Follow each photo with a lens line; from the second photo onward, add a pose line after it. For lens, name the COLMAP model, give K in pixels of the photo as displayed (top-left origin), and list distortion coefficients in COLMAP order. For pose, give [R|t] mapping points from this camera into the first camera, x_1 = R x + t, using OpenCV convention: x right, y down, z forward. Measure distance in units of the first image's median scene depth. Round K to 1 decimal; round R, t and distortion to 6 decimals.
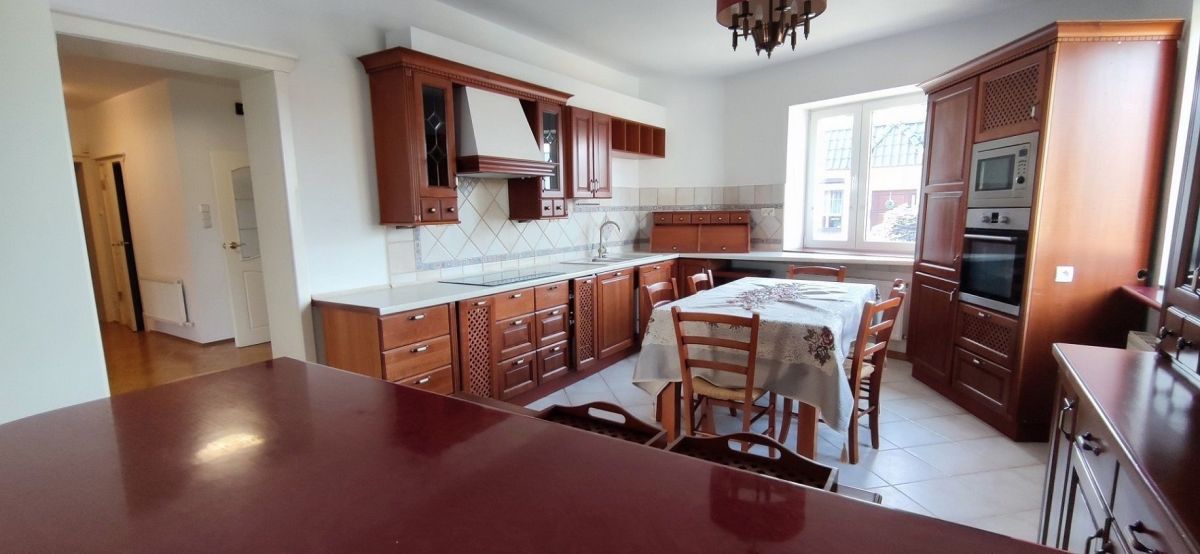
lens RADIAL K [[545.2, 0, 602.9], [0, 545.2, 295.2], [0, 0, 1]] dist [0.017678, -0.017111]
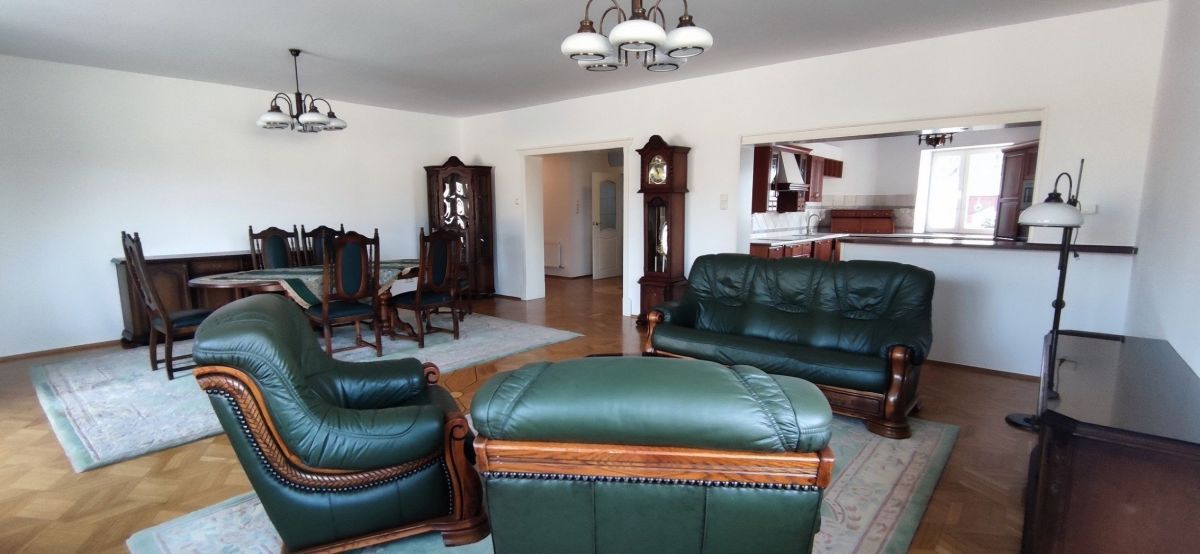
lens RADIAL K [[545.2, 0, 602.9], [0, 545.2, 295.2], [0, 0, 1]] dist [0.017678, -0.017111]
pose [[0.993078, 0.036358, -0.111691, -0.577253], [-0.035983, 0.999338, 0.005371, 0.181915], [0.111813, -0.001315, 0.993728, -1.076357]]
